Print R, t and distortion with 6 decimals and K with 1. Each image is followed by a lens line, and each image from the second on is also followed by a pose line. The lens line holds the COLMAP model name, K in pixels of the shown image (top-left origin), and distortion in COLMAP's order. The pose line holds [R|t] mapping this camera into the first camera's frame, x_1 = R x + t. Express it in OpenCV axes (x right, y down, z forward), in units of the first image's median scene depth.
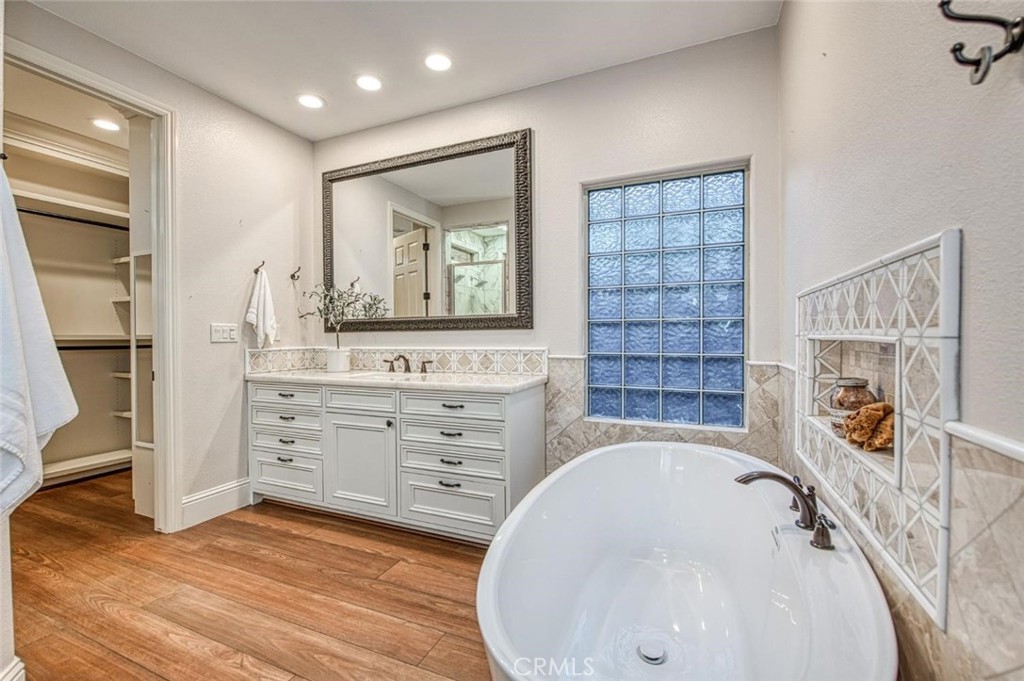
lens RADIAL K [[413.2, 0, 525.7], [0, 413.2, 344.8], [0, 0, 1]] dist [-0.000386, -0.000227]
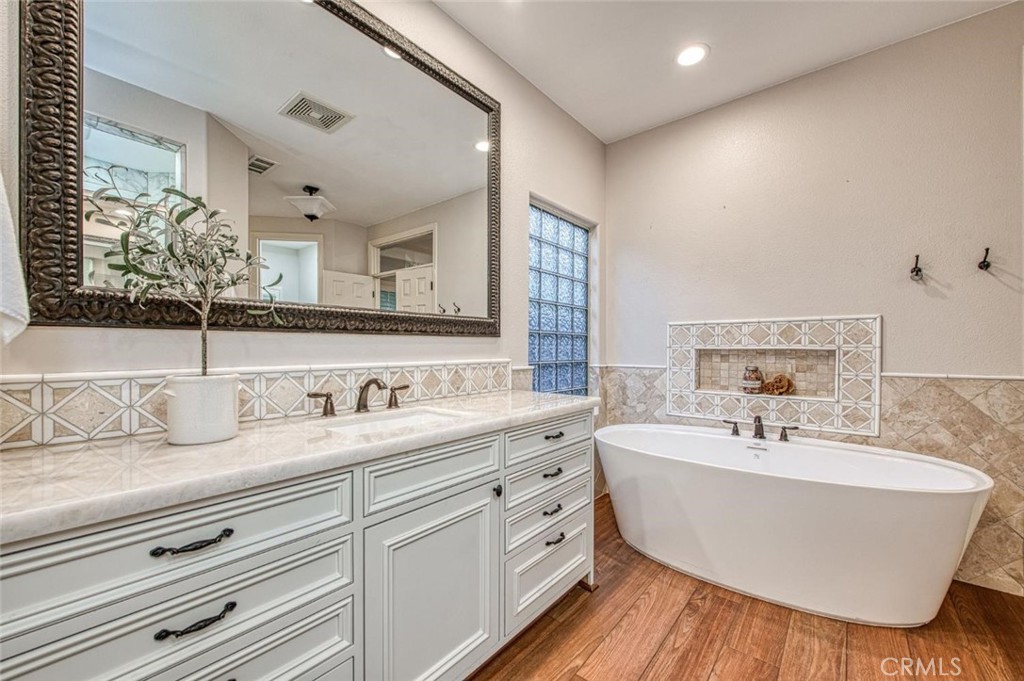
lens RADIAL K [[413.2, 0, 525.7], [0, 413.2, 344.8], [0, 0, 1]] dist [-0.000386, -0.000227]
pose [[0.292218, 0.011695, 0.956280, -0.769136], [0.014336, 0.999759, -0.016607, -0.007466], [-0.956244, 0.018562, 0.291980, 0.679466]]
